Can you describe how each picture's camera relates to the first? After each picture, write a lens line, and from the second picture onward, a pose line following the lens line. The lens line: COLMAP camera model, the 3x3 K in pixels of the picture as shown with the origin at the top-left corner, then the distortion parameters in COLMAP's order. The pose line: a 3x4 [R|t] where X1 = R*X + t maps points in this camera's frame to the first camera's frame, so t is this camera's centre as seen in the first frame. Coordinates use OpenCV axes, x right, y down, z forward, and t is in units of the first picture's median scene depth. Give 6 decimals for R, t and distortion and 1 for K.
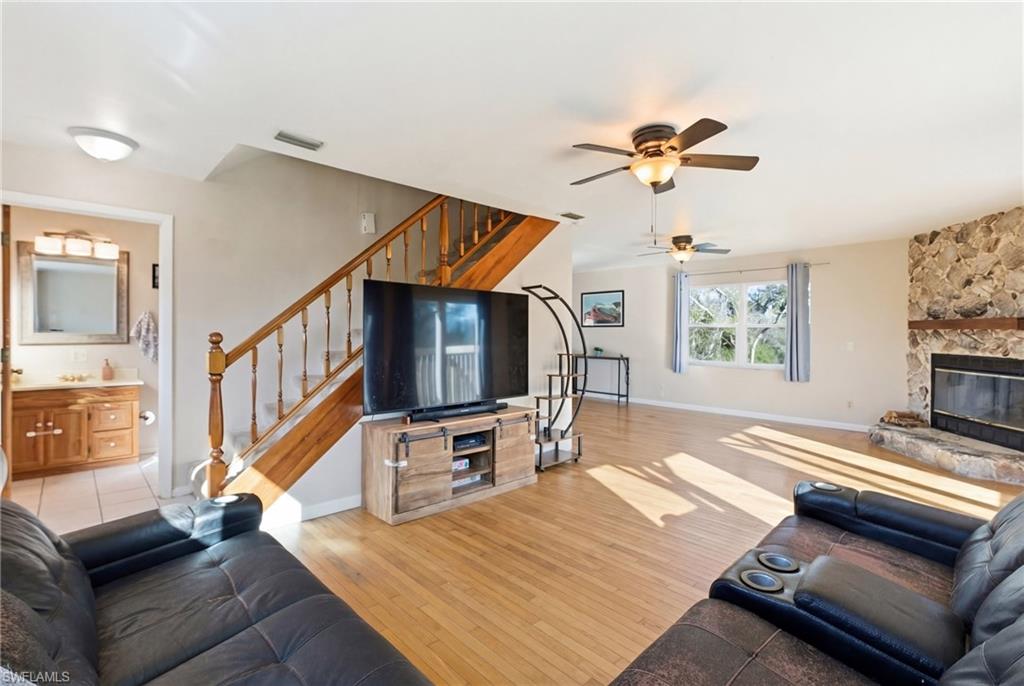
lens RADIAL K [[468.1, 0, 516.4], [0, 468.1, 332.2], [0, 0, 1]] dist [-0.001221, 0.000051]
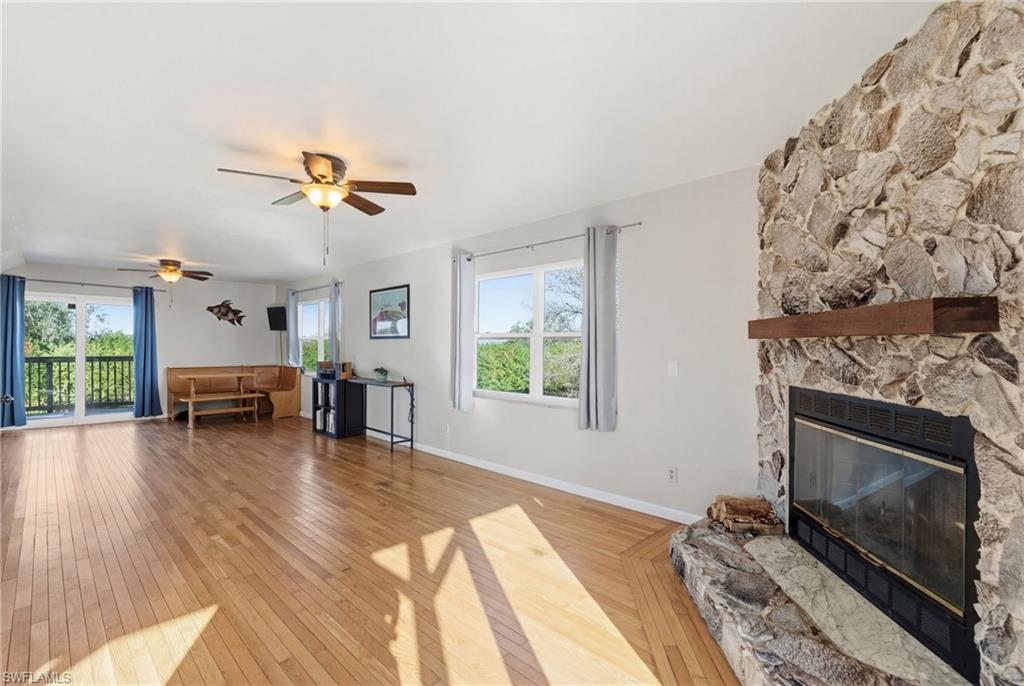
lens RADIAL K [[465.3, 0, 508.5], [0, 465.3, 343.7], [0, 0, 1]] dist [-0.002641, -0.000336]
pose [[0.999801, -0.002157, 0.019831, 0.581199], [0.002291, 0.999975, -0.006710, 0.002520], [-0.019816, 0.006754, 0.999781, 0.513536]]
